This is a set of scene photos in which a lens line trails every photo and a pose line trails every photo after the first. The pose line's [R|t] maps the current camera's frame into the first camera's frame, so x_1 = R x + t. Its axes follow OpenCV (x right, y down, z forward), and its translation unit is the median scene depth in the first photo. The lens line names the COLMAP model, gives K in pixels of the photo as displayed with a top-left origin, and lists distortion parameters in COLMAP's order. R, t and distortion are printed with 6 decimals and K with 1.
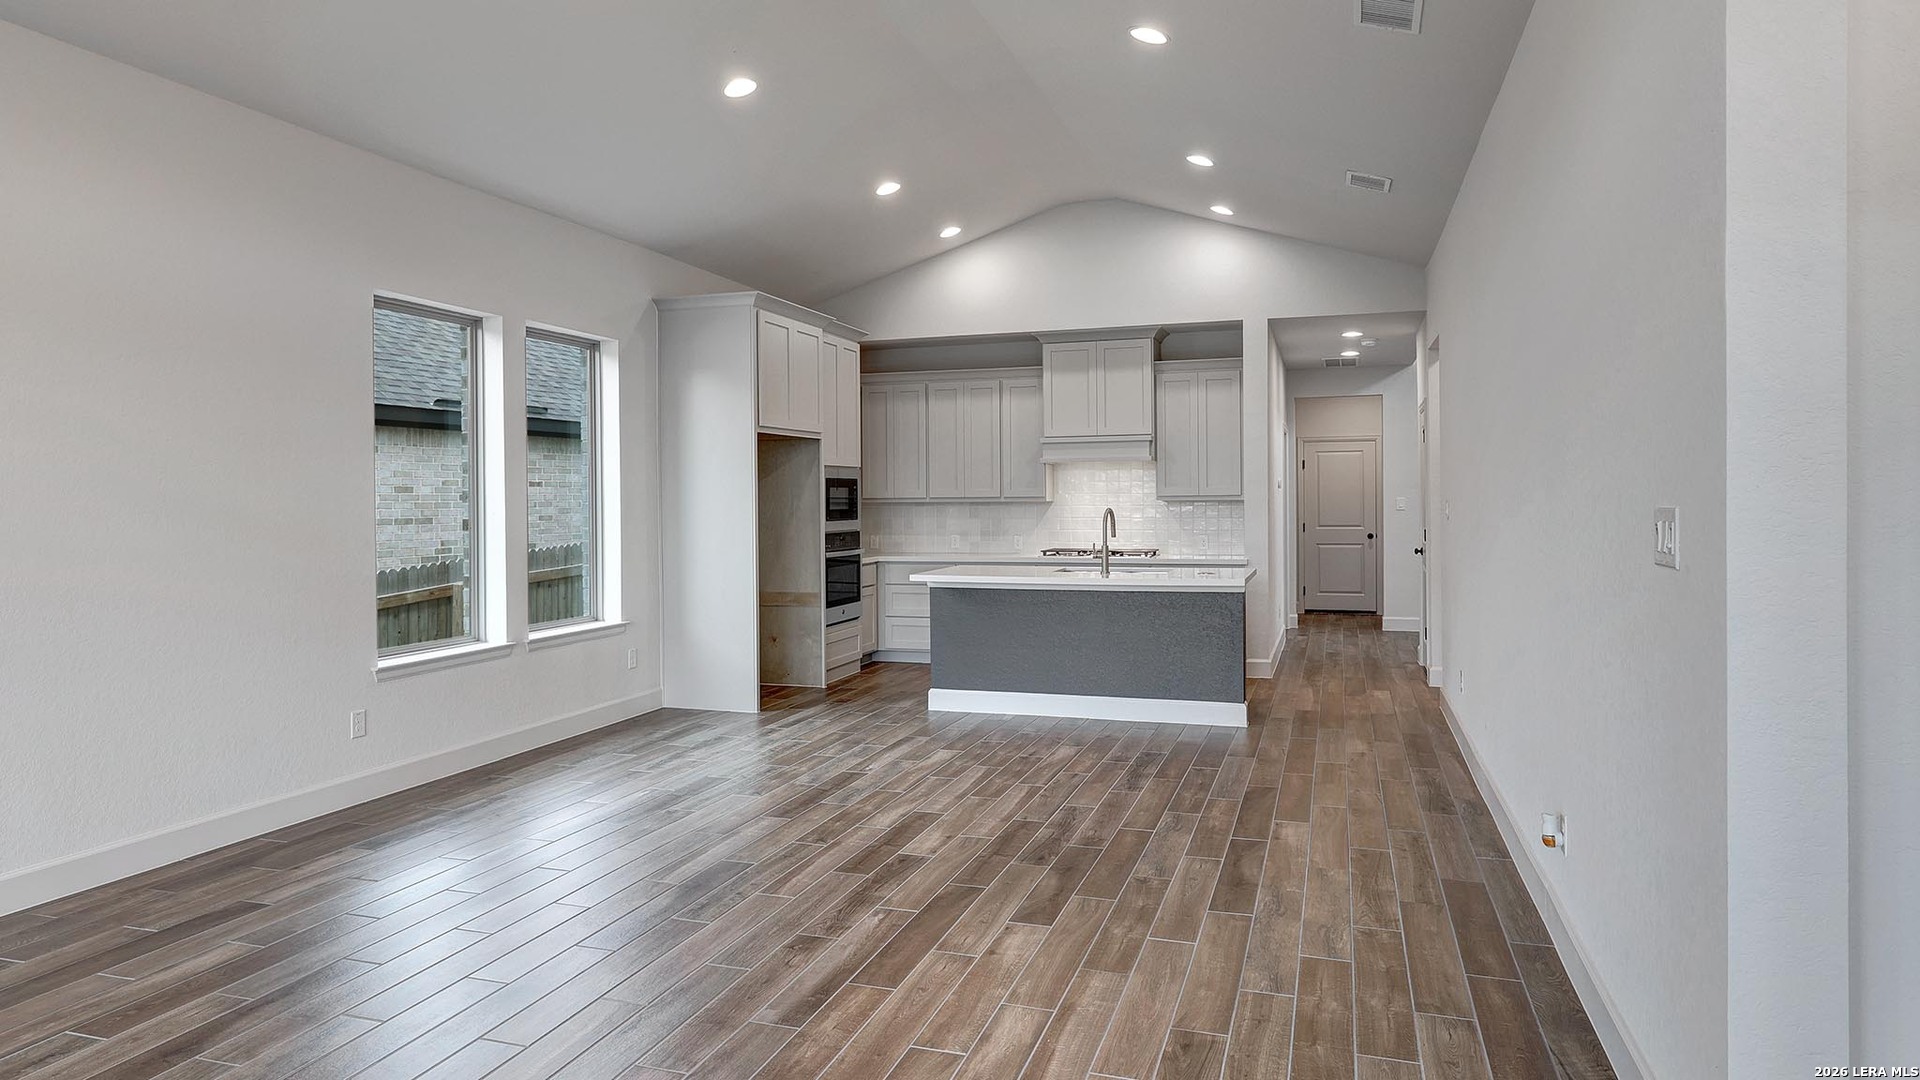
lens RADIAL K [[1153.9, 0, 961.8], [0, 1153.9, 508.0], [0, 0, 1]] dist [0.002596, 0.001800]
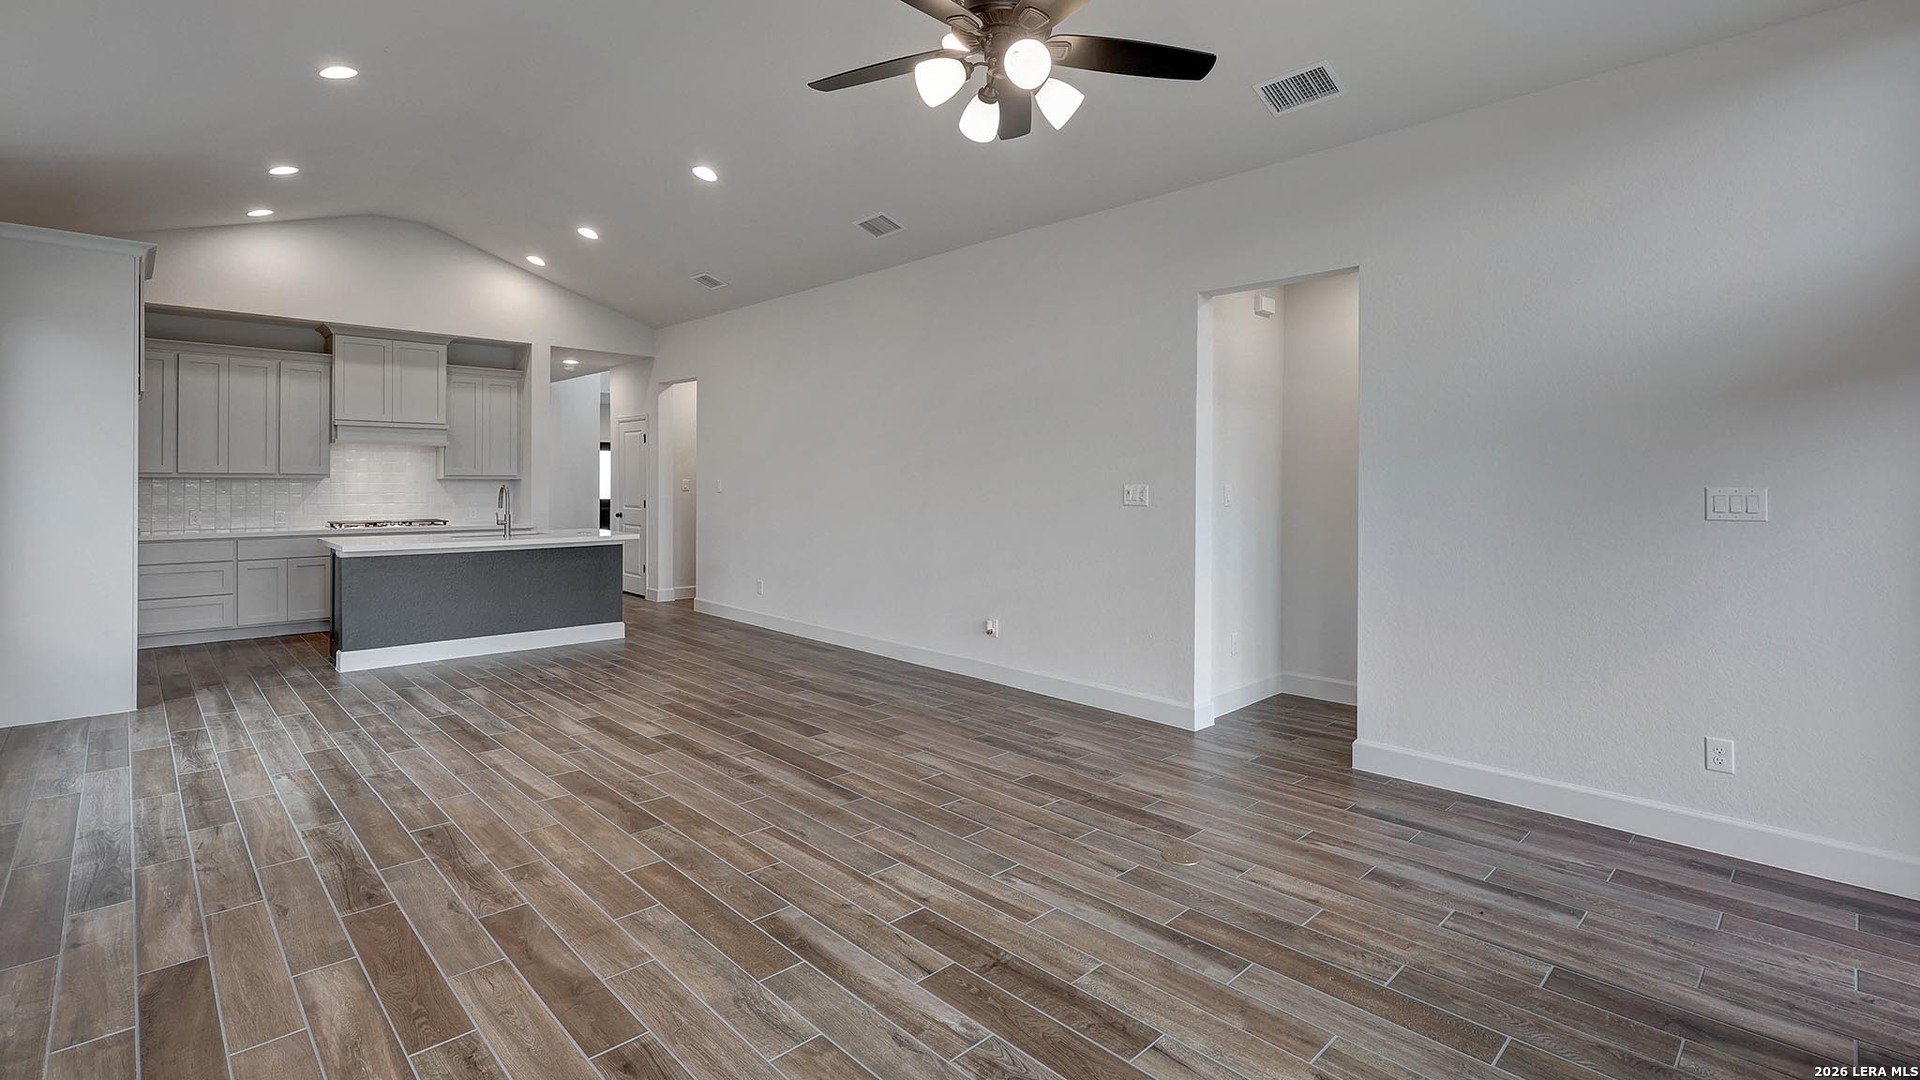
lens RADIAL K [[859.7, 0, 958.2], [0, 859.7, 487.1], [0, 0, 1]] dist [-0.001777, -0.000189]
pose [[0.465617, 0.002458, 0.884983, -0.392289], [-0.002595, 0.999996, -0.001412, 0.002154], [-0.884982, -0.001639, 0.465622, 0.102760]]
